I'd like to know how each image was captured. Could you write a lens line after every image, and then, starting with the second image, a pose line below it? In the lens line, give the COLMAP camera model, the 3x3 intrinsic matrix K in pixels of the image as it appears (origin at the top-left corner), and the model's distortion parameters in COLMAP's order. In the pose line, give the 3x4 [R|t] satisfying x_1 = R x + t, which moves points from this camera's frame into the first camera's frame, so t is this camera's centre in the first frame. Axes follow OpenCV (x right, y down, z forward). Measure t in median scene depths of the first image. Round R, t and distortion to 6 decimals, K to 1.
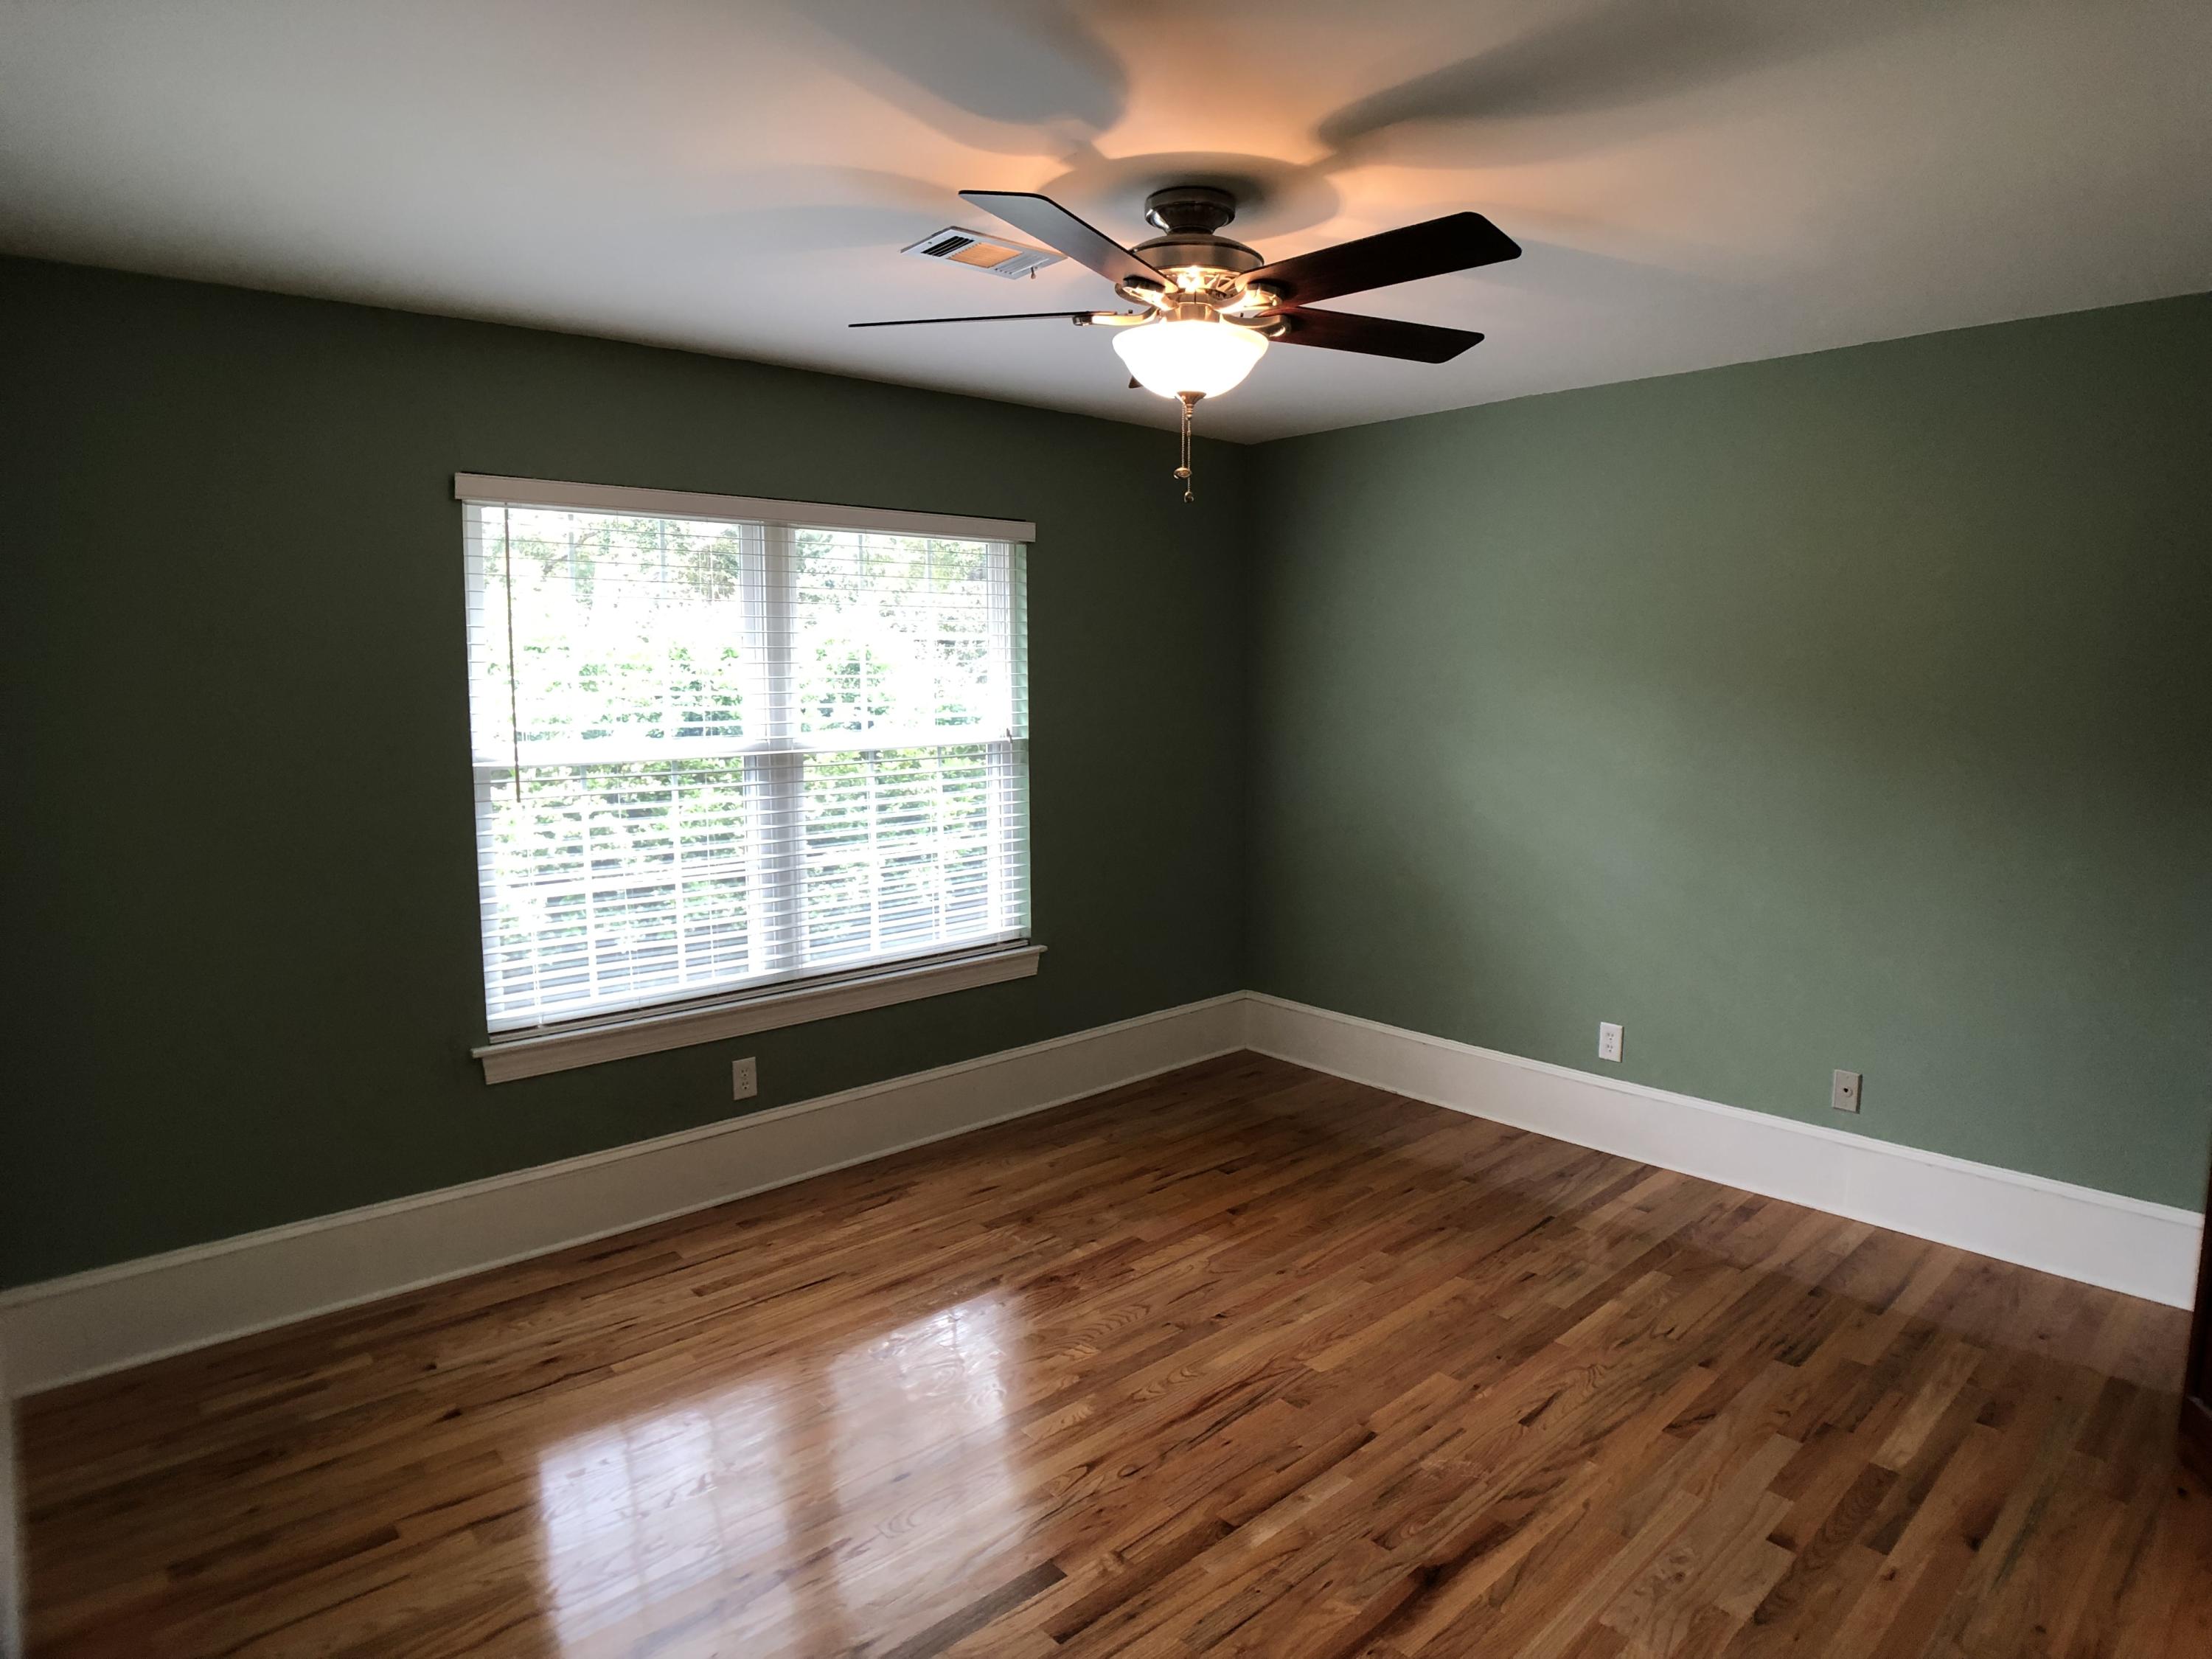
lens RADIAL K [[1270.4, 0, 1115.4], [0, 1270.4, 828.6], [0, 0, 1]] dist [-0.078698, 0.015524]
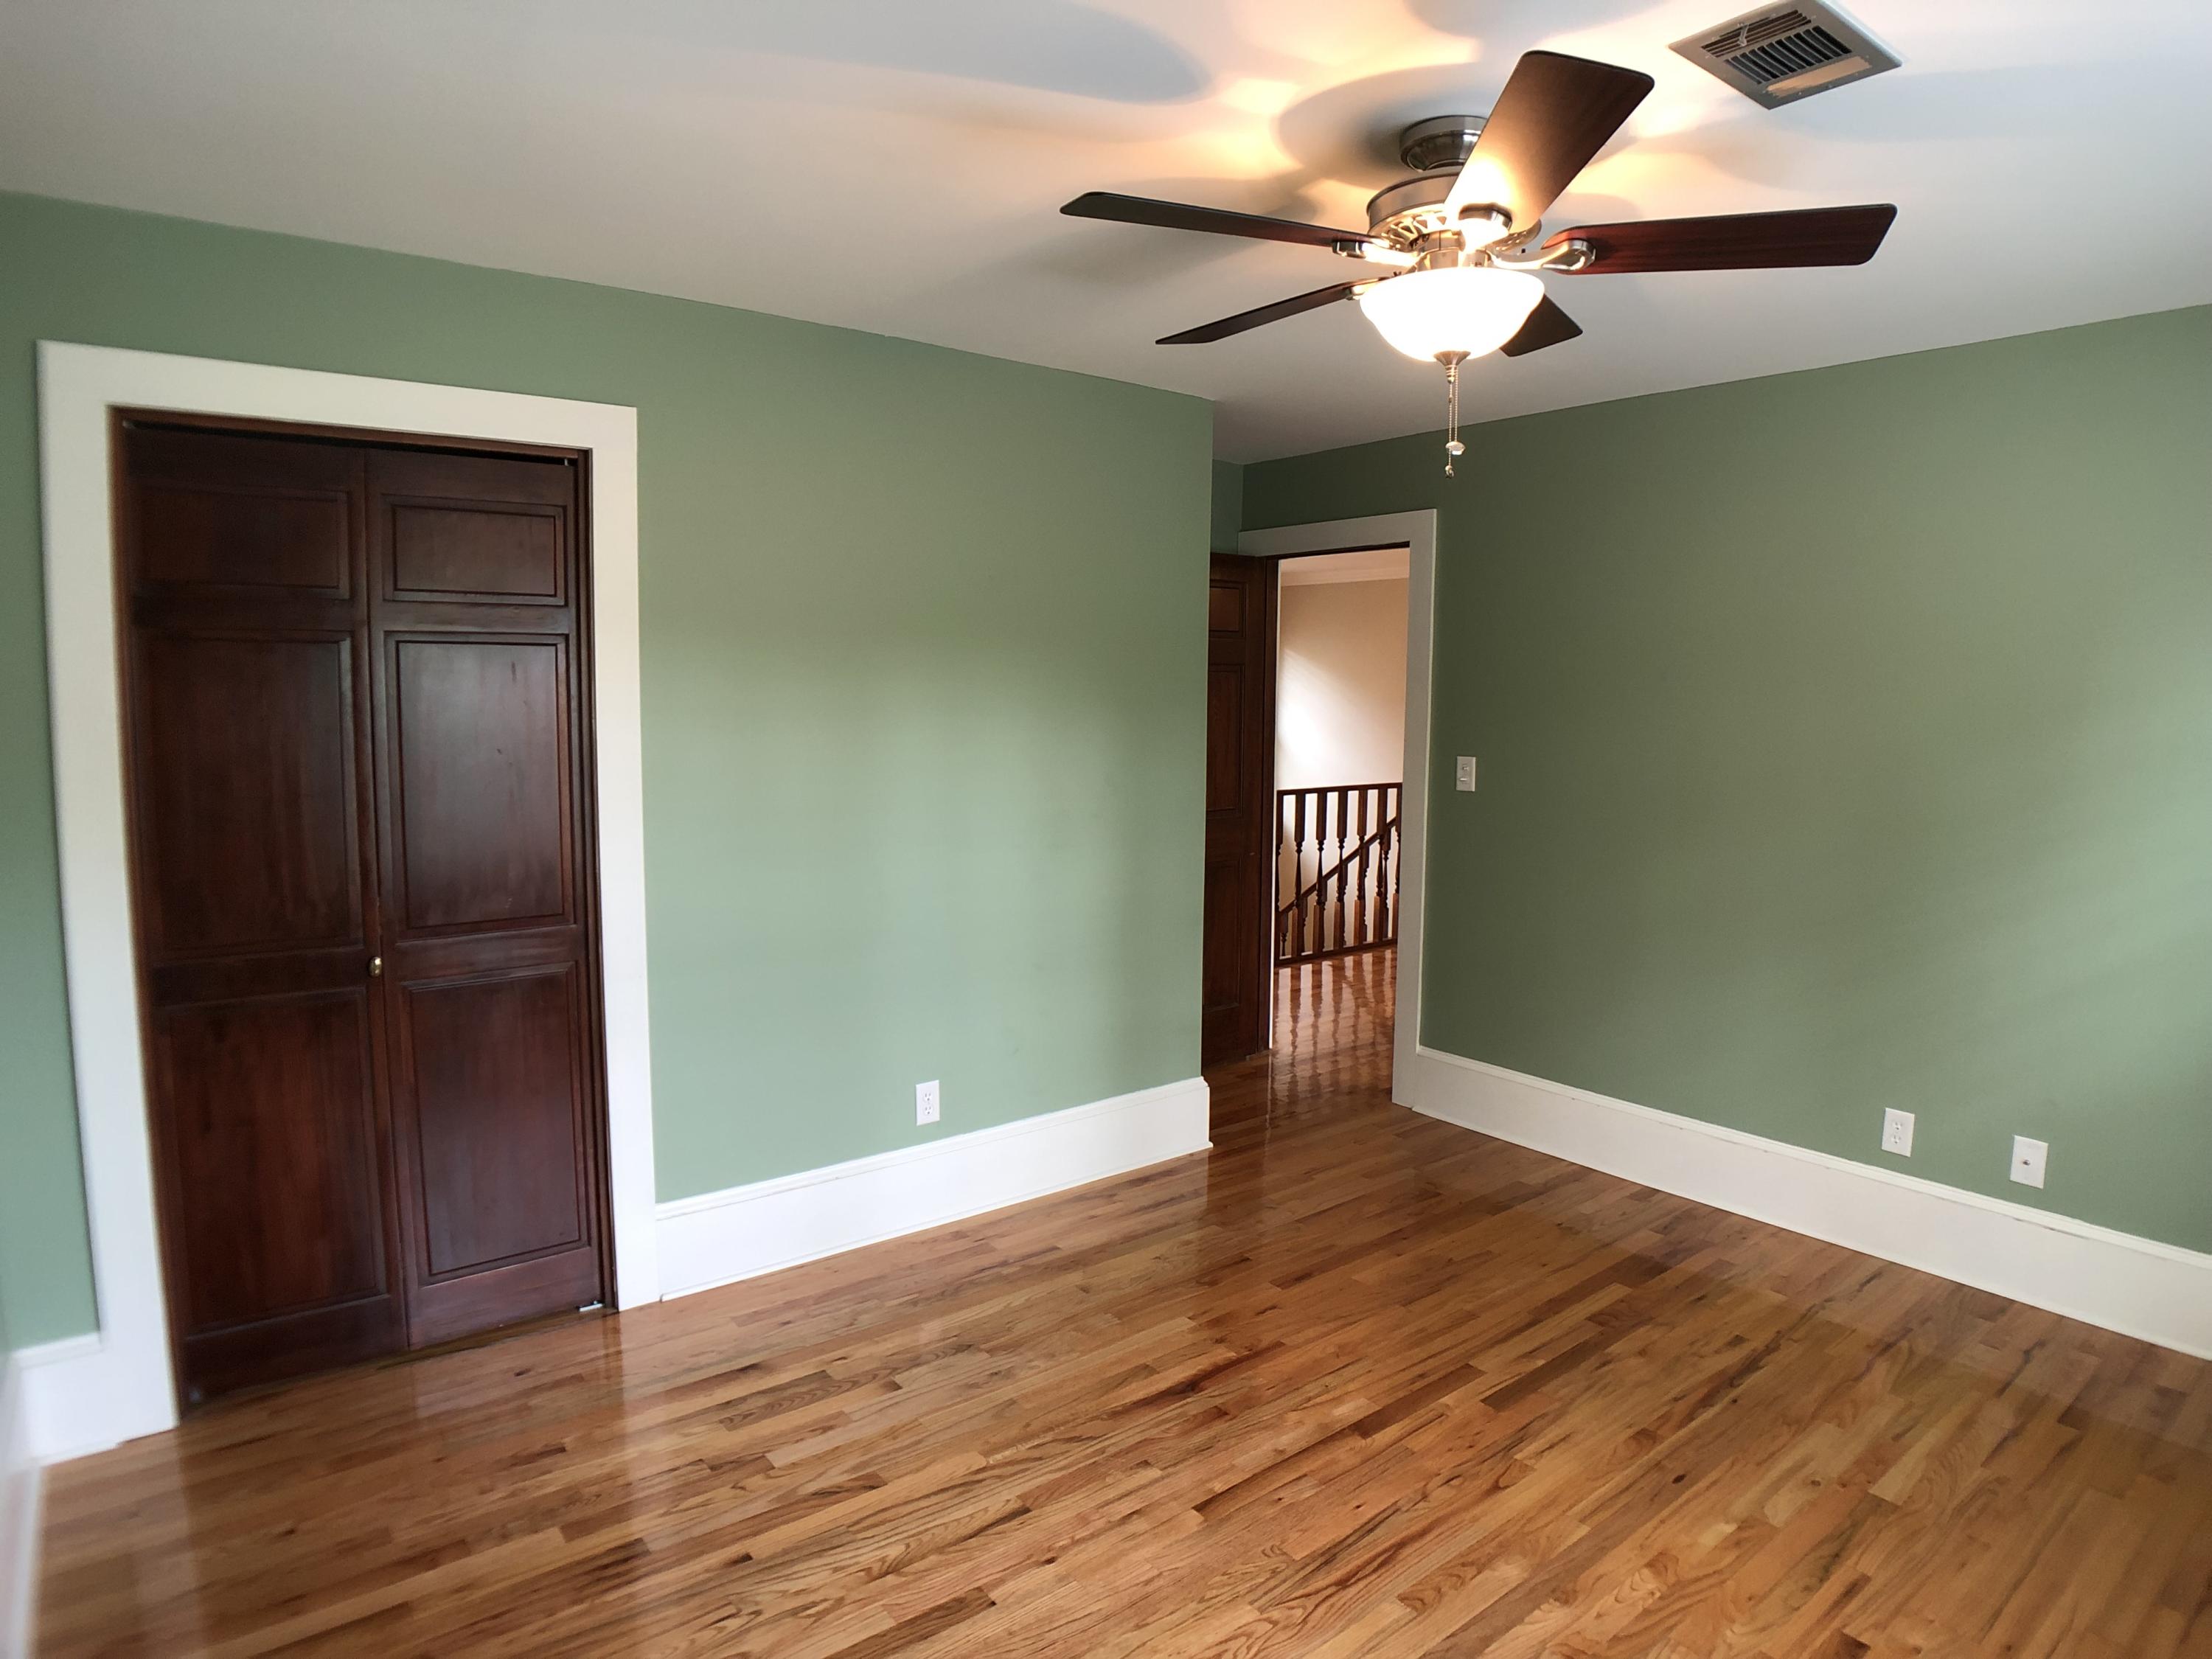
lens RADIAL K [[1270.4, 0, 1102.2], [0, 1270.4, 820.0], [0, 0, 1]] dist [-0.078698, 0.015524]
pose [[-0.997557, -0.008700, 0.069309, 0.228127], [0.005813, 0.978434, 0.206476, -0.204174], [-0.069610, 0.206375, -0.975994, 1.871018]]
